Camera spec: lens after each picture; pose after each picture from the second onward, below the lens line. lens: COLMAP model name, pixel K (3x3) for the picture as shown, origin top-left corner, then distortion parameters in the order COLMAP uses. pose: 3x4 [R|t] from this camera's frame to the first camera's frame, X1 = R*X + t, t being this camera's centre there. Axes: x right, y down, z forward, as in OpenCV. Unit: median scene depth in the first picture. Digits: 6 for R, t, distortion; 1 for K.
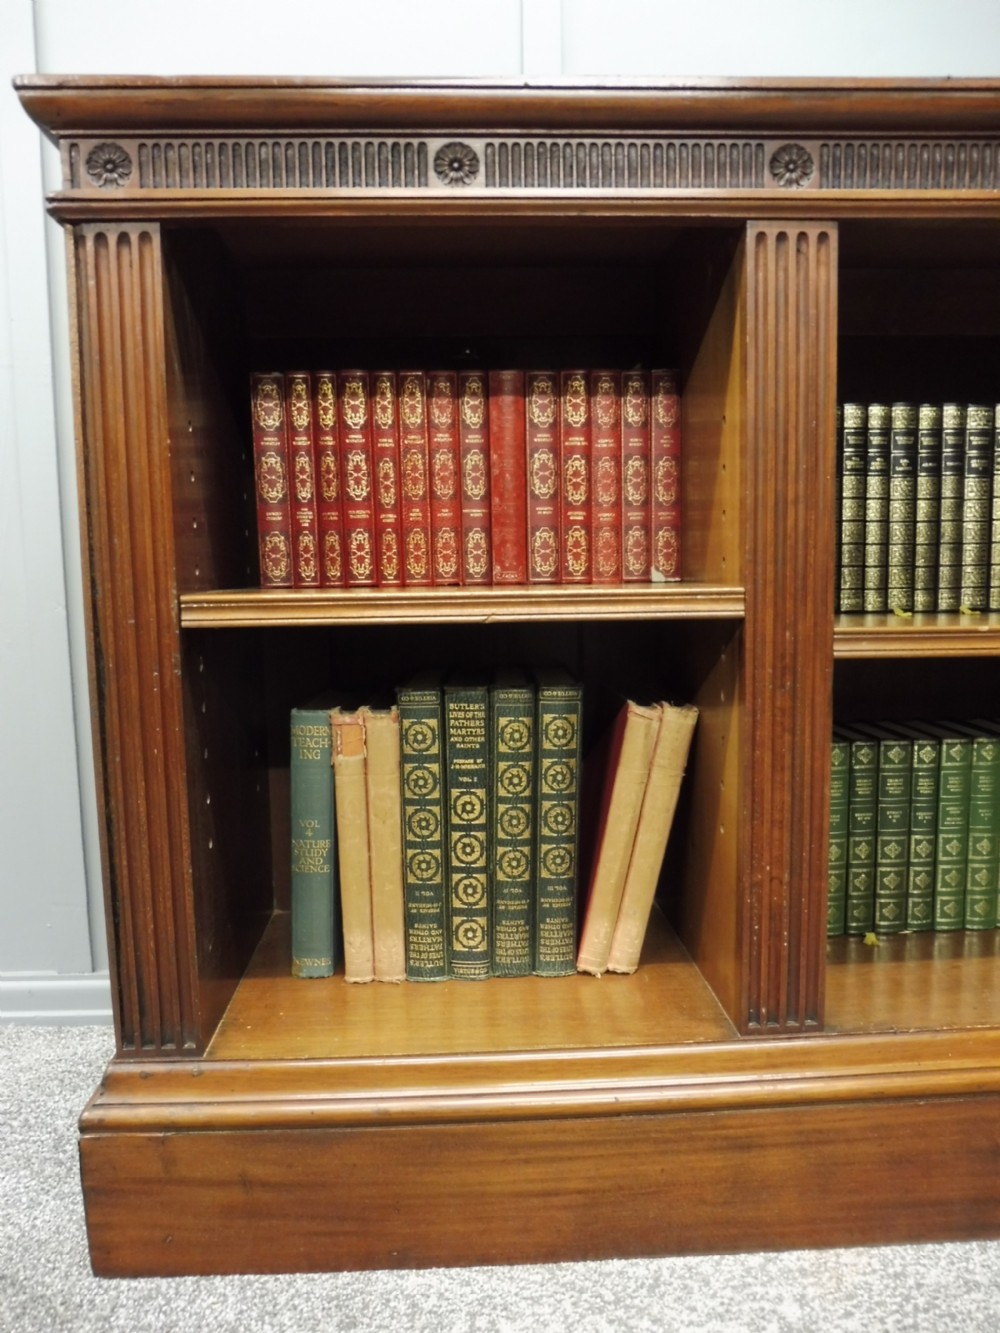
lens RADIAL K [[970.5, 0, 491.7], [0, 970.5, 665.3], [0, 0, 1]] dist [-0.043743, 0.005139]
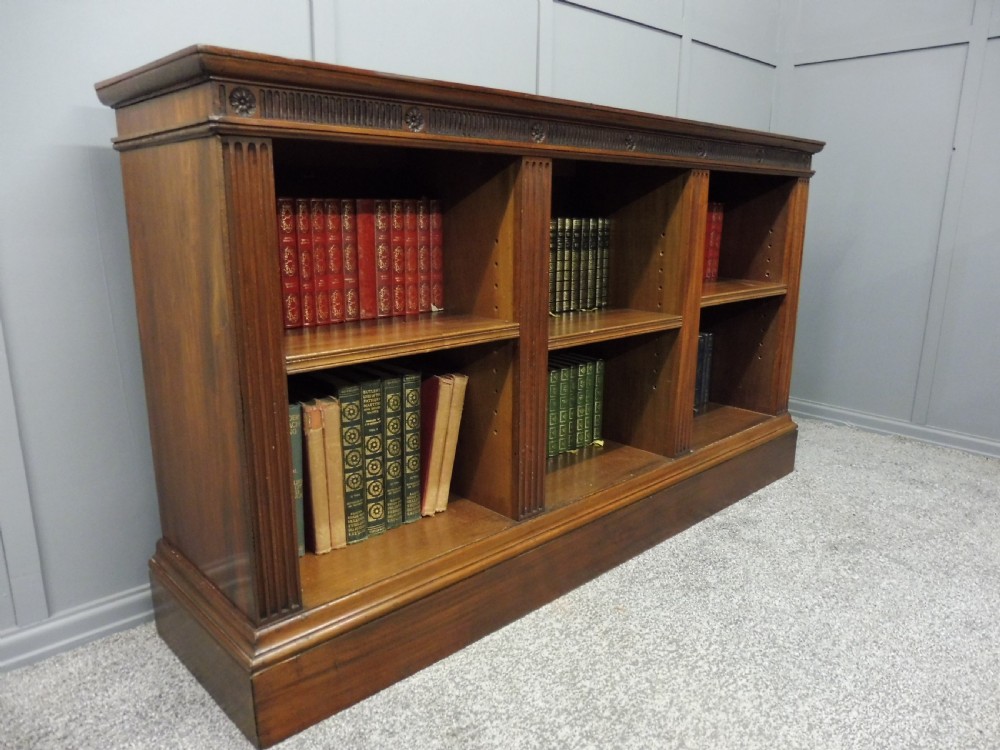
lens RADIAL K [[728.0, 0, 501.3], [0, 728.0, 373.4], [0, 0, 1]] dist [-0.043743, 0.005139]
pose [[0.754197, -0.125595, 0.644525, -0.713334], [0.048745, 0.989538, 0.135786, -0.163713], [-0.654836, -0.070992, 0.752429, -0.189404]]
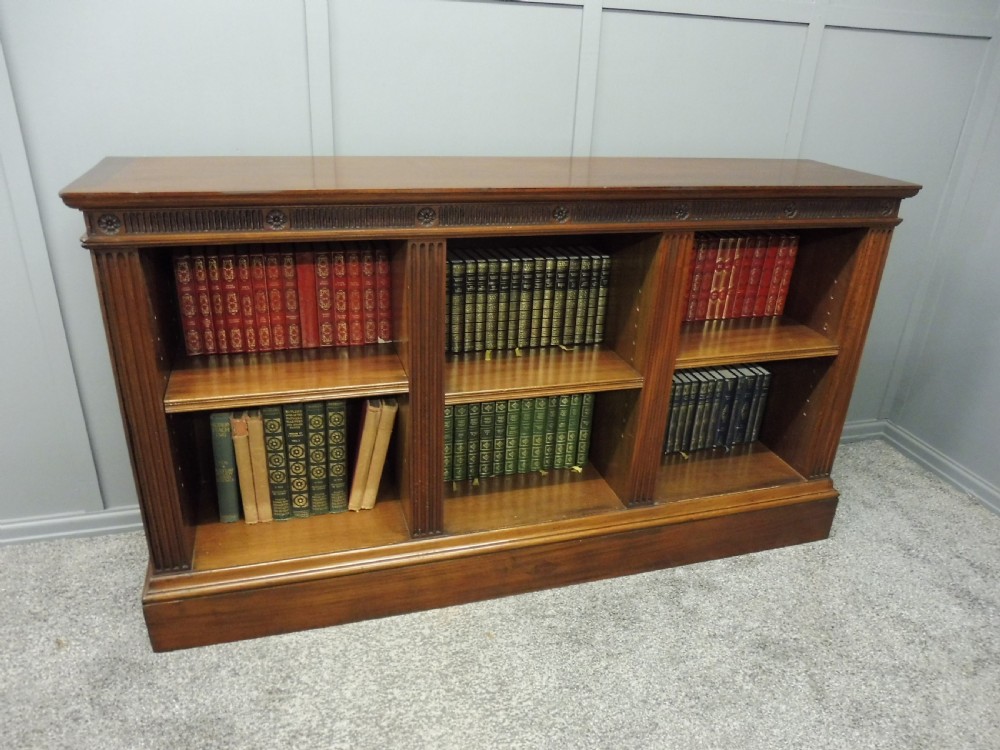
lens RADIAL K [[728.0, 0, 504.6], [0, 728.0, 374.2], [0, 0, 1]] dist [-0.043743, 0.005139]
pose [[0.967027, -0.045368, 0.250600, 0.029597], [-0.034689, 0.951369, 0.306095, -0.564236], [-0.252300, -0.304695, 0.918426, -0.631255]]
